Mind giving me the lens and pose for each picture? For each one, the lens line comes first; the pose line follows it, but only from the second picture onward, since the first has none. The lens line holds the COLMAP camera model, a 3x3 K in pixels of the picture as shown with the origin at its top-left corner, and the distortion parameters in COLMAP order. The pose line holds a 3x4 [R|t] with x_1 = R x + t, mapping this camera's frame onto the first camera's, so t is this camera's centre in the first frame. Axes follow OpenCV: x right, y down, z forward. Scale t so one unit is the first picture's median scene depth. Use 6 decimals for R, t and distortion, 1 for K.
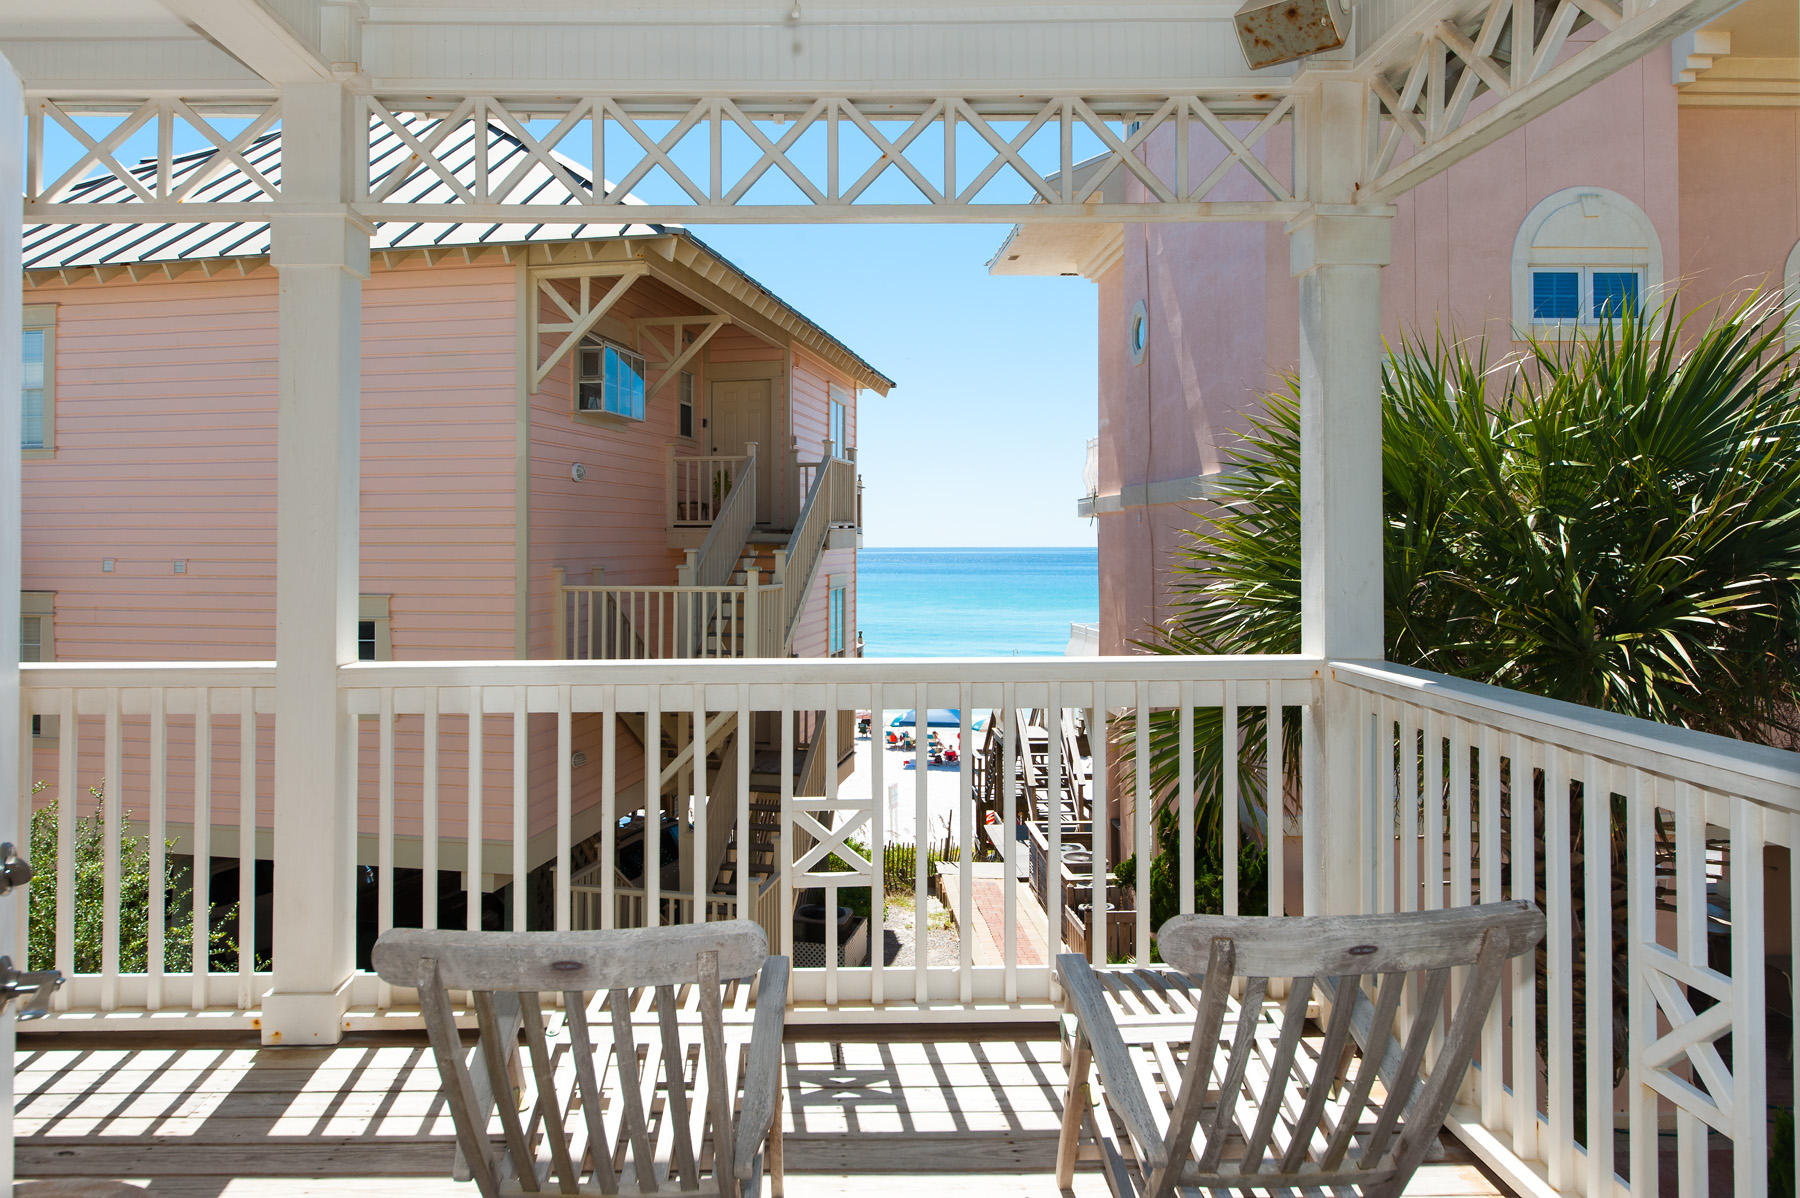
lens RADIAL K [[1284.6, 0, 898.6], [0, 1284.6, 527.2], [0, 0, 1]] dist [-0.000243, 0.000742]
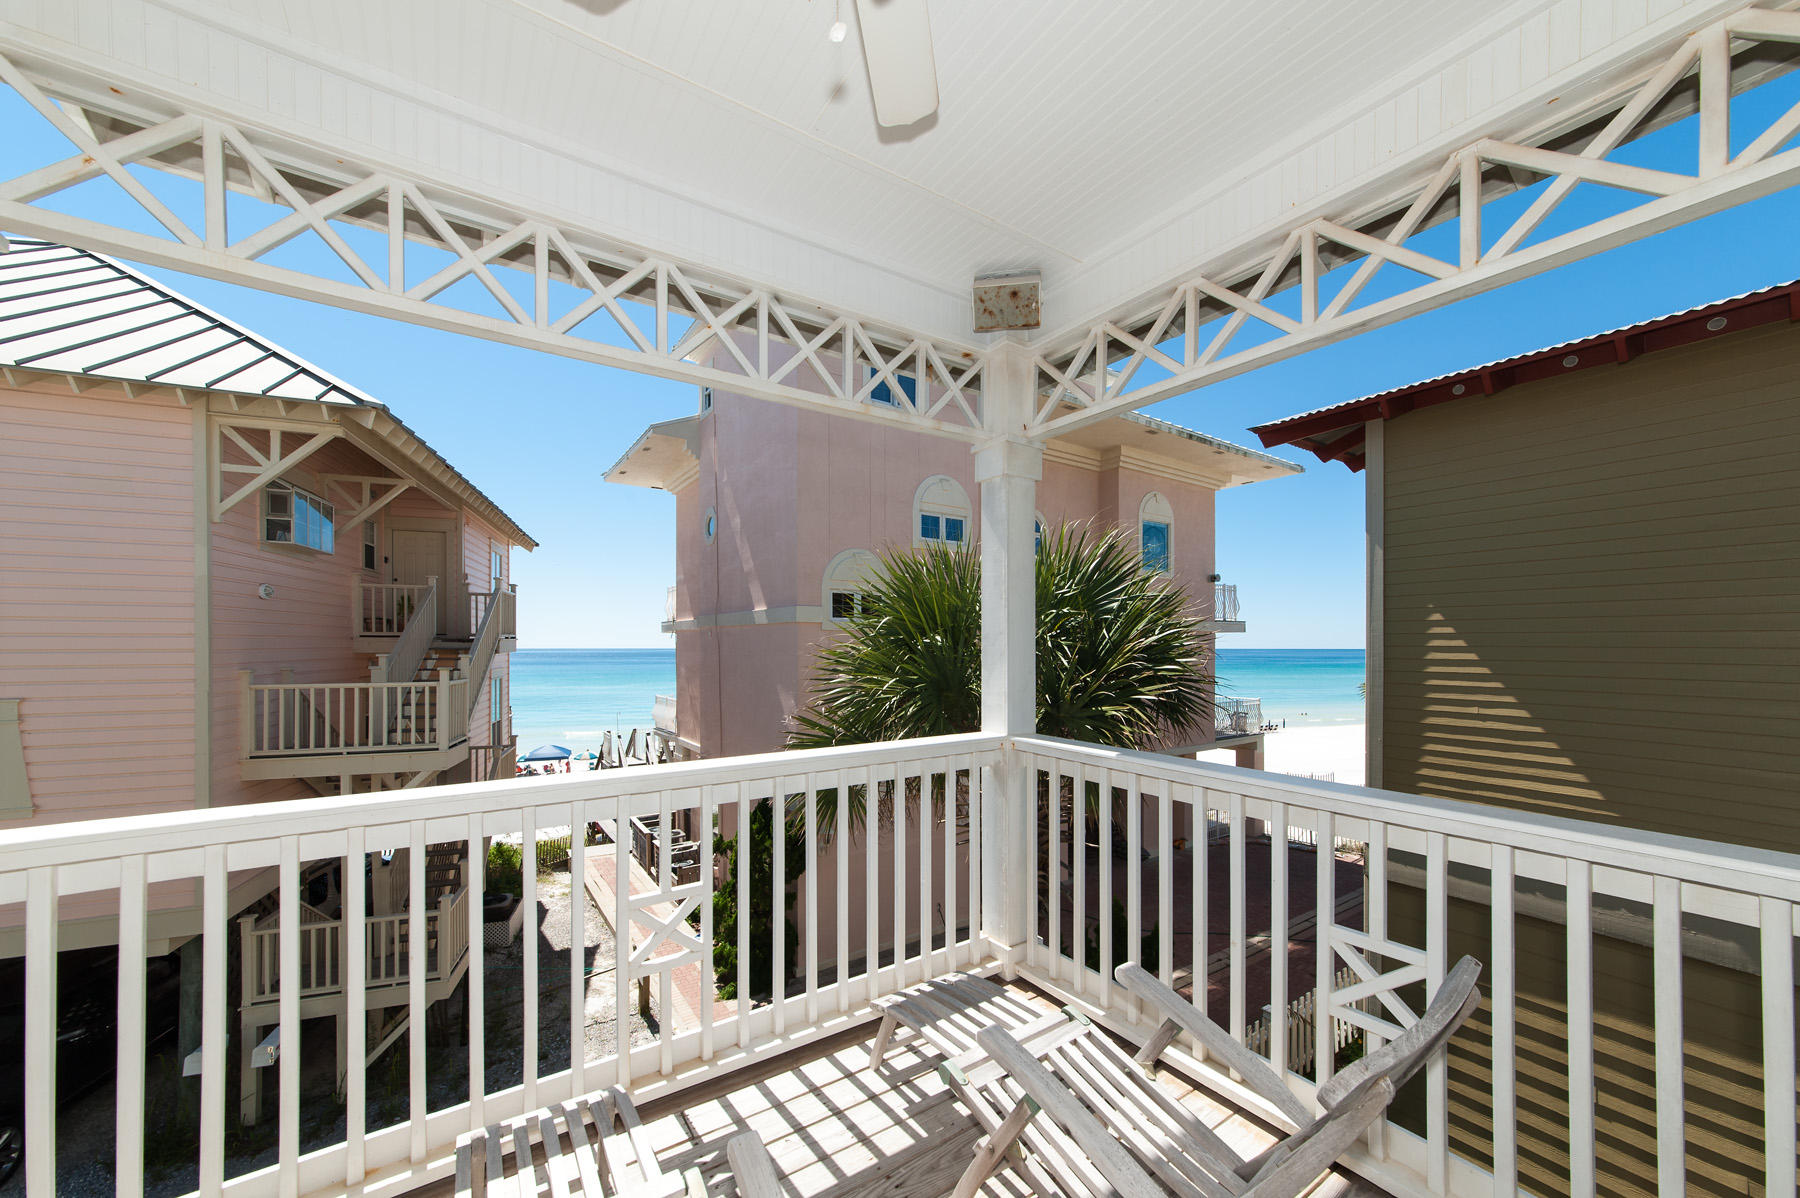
lens RADIAL K [[643.2, 0, 898.4], [0, 643.2, 649.8], [0, 0, 1]] dist [-0.000398, 0.000067]
pose [[0.844415, -0.000528, 0.535690, -0.069350], [-0.010117, 0.999805, 0.016932, -0.003833], [-0.535594, -0.019717, 0.844245, 0.161690]]
